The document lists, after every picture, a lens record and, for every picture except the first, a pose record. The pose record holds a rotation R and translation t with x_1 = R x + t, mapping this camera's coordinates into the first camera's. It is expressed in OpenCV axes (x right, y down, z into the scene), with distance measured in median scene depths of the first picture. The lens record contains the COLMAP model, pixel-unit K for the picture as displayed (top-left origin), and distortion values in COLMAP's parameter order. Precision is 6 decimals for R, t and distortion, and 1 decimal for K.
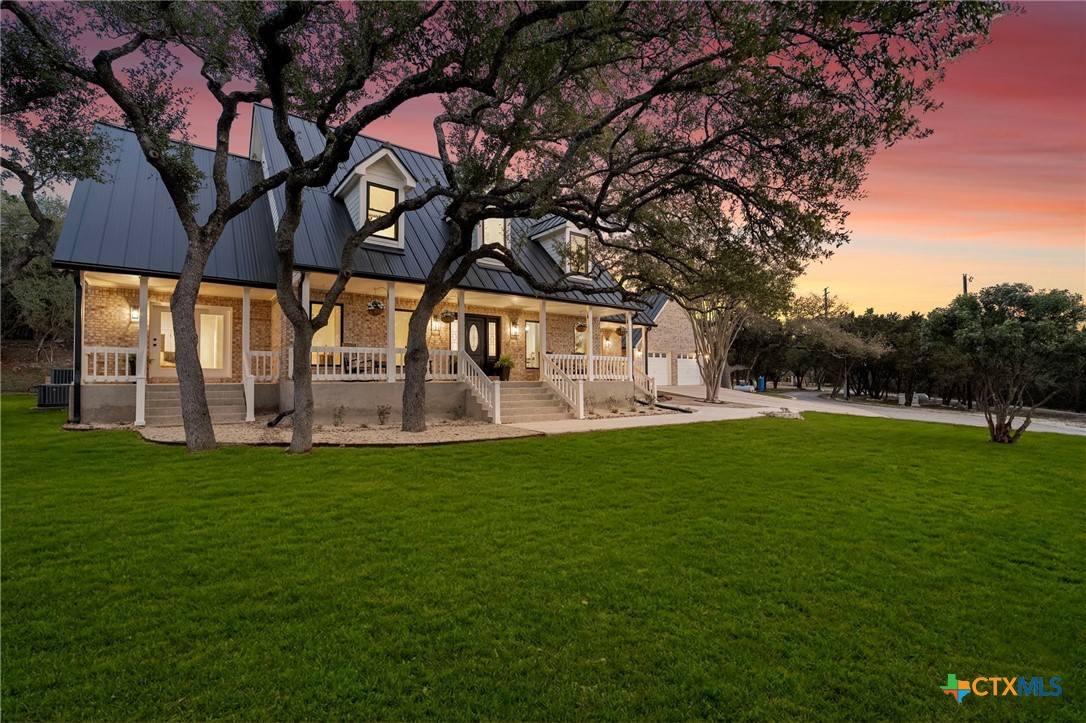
lens RADIAL K [[486.1, 0, 544.1], [0, 486.1, 359.9], [0, 0, 1]] dist [-0.003220, 0.000133]
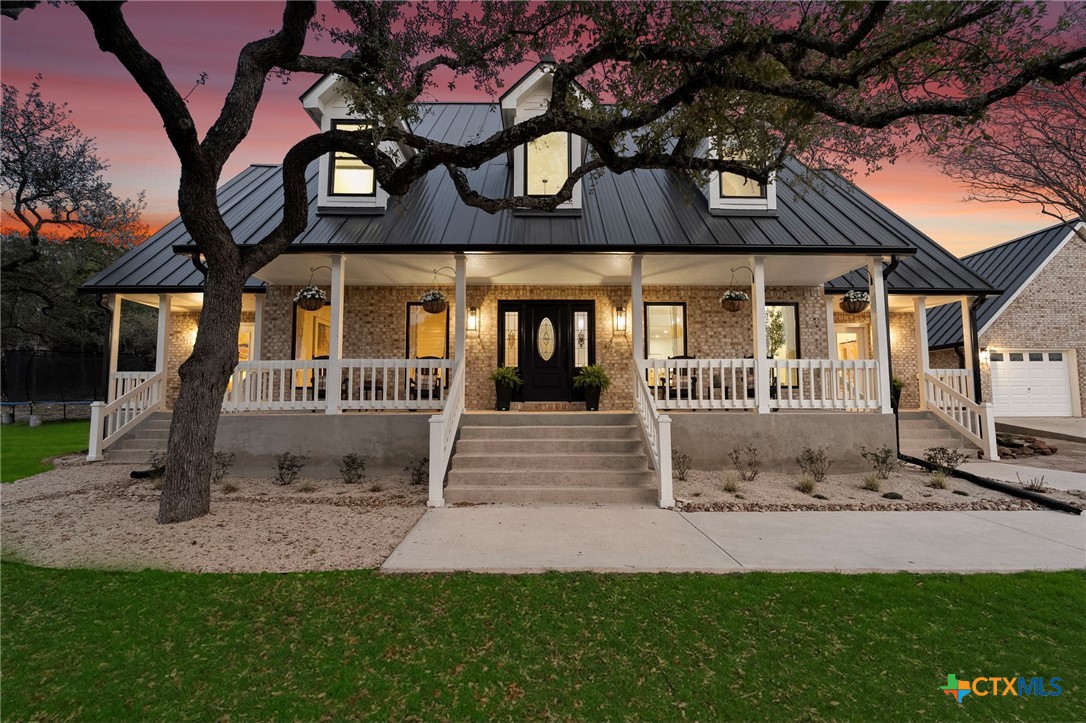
lens RADIAL K [[486.1, 0, 541.0], [0, 486.1, 361.9], [0, 0, 1]] dist [-0.003220, 0.000133]
pose [[0.803788, -0.044794, -0.593228, 0.204565], [0.023844, 0.998786, -0.043111, 0.009217], [0.594438, 0.020507, 0.803880, 0.493098]]
